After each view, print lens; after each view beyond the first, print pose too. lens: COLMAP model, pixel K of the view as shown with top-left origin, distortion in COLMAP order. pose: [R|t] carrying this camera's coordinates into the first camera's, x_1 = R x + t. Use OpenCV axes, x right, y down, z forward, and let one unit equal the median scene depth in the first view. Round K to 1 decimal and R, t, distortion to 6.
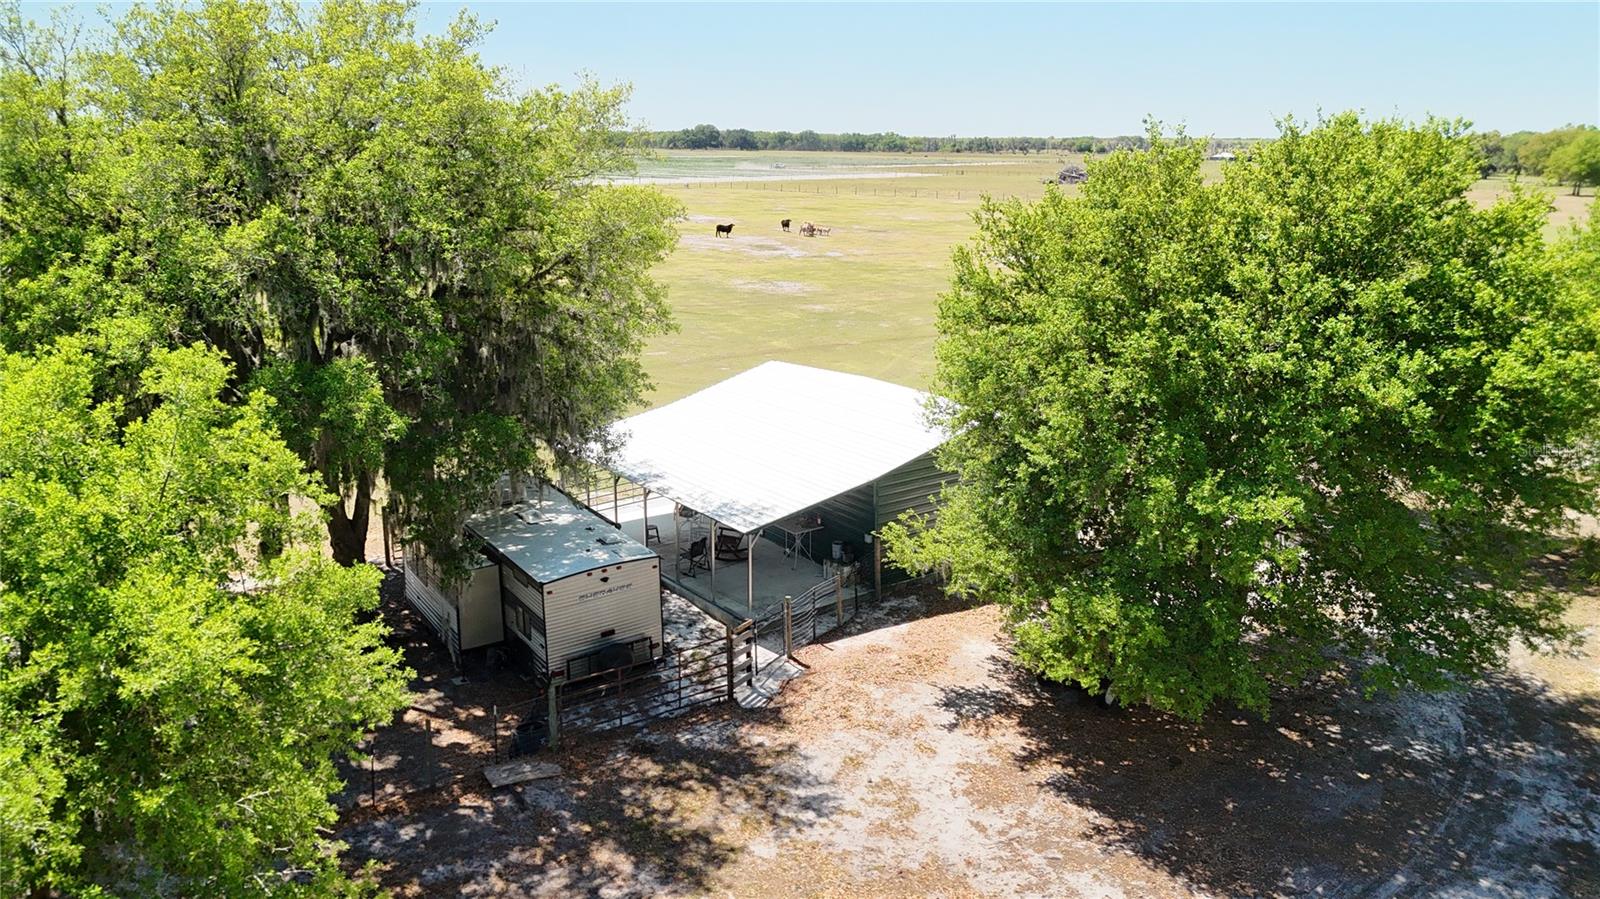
lens RADIAL K [[1181.5, 0, 809.7], [0, 1181.5, 446.3], [0, 0, 1]] dist [0.113439, -0.165870]
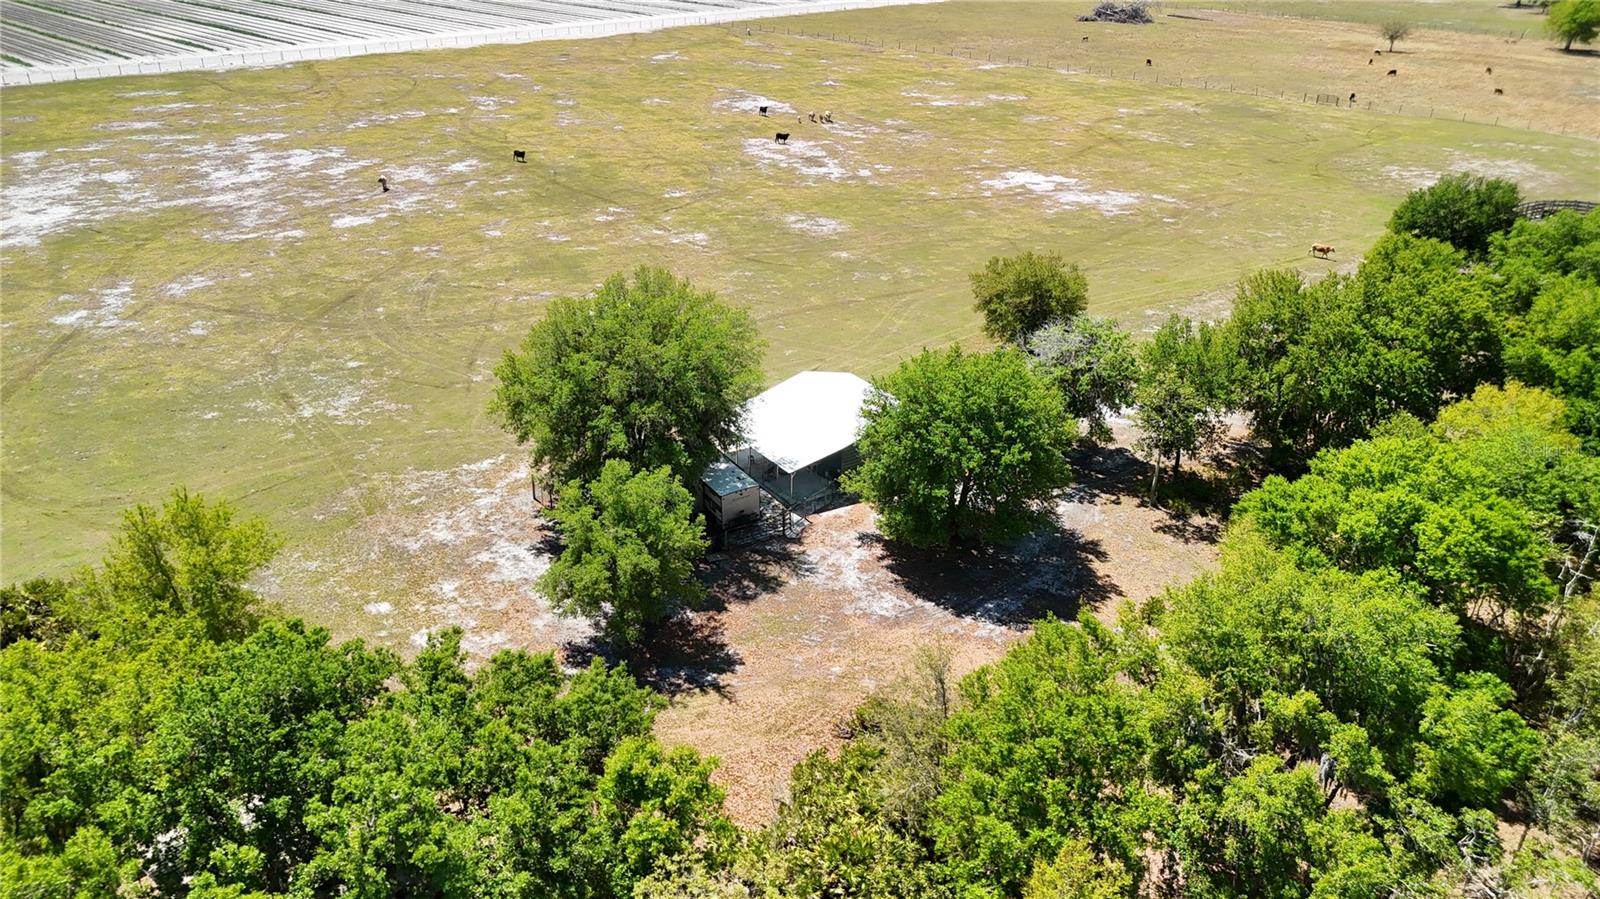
lens RADIAL K [[1181.5, 0, 809.7], [0, 1181.5, 446.3], [0, 0, 1]] dist [0.113439, -0.165870]
pose [[0.998758, 0.029343, -0.040276, 0.106669], [-0.021203, 0.981670, 0.189406, -0.546352], [0.045096, -0.188316, 0.981073, -1.786071]]
